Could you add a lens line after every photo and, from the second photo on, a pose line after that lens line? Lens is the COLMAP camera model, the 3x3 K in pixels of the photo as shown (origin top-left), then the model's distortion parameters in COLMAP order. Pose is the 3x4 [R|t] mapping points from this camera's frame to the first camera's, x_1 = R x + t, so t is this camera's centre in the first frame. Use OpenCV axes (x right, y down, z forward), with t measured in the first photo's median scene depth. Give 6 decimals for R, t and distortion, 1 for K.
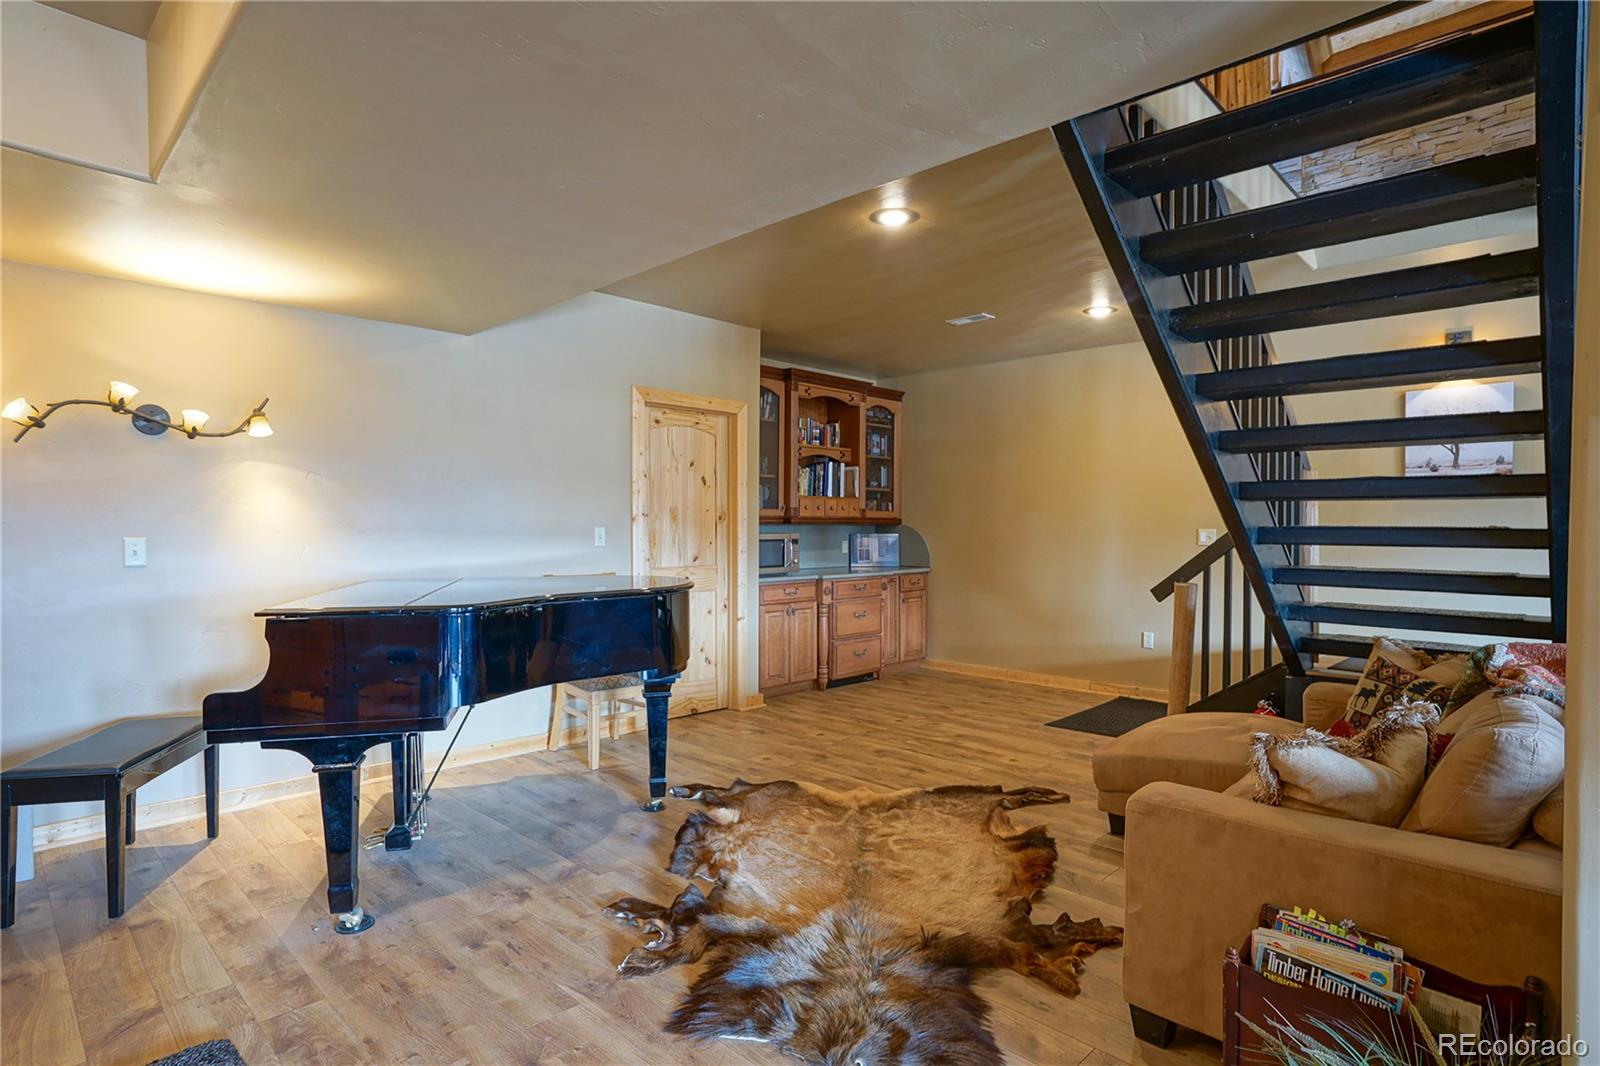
lens RADIAL K [[829.5, 0, 799.0], [0, 829.5, 542.0], [0, 0, 1]] dist [-0.041894, 0.025816]
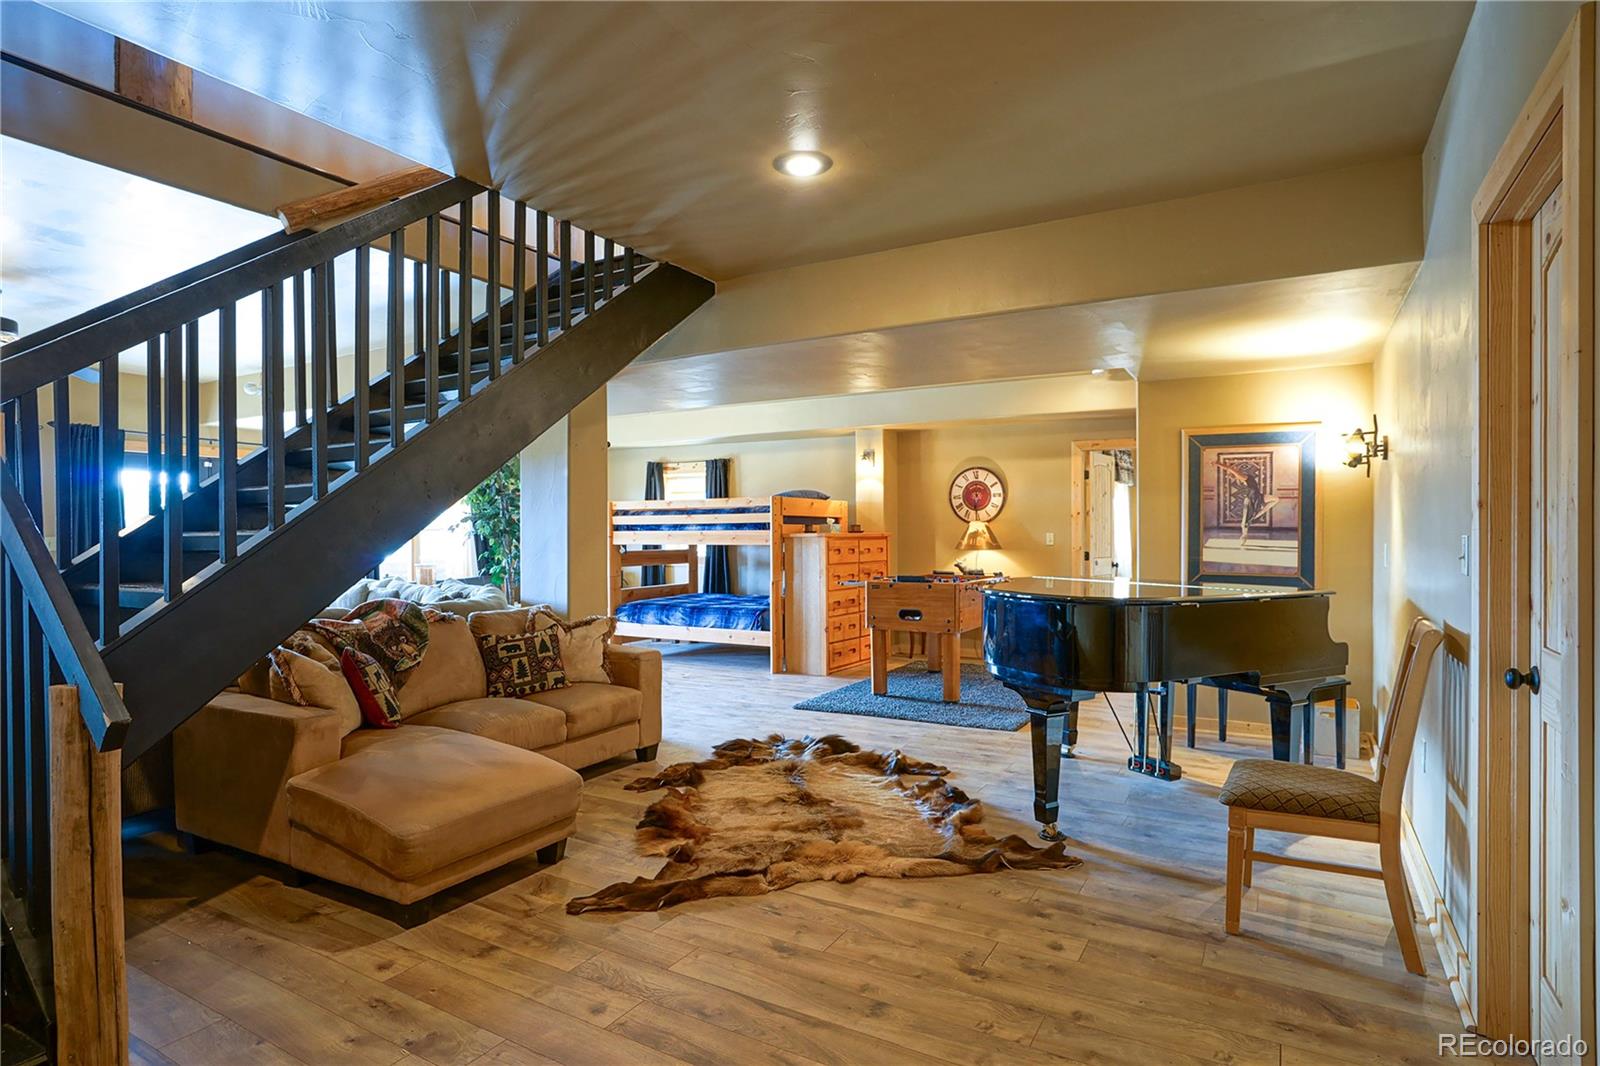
lens RADIAL K [[871.8, 0, 793.6], [0, 871.8, 517.9], [0, 0, 1]] dist [-0.037933, 0.027087]
pose [[-0.973077, -0.009647, -0.230278, 0.267546], [-0.008904, 0.999951, -0.004266, -0.021436], [0.230308, -0.002101, -0.973116, 1.519680]]
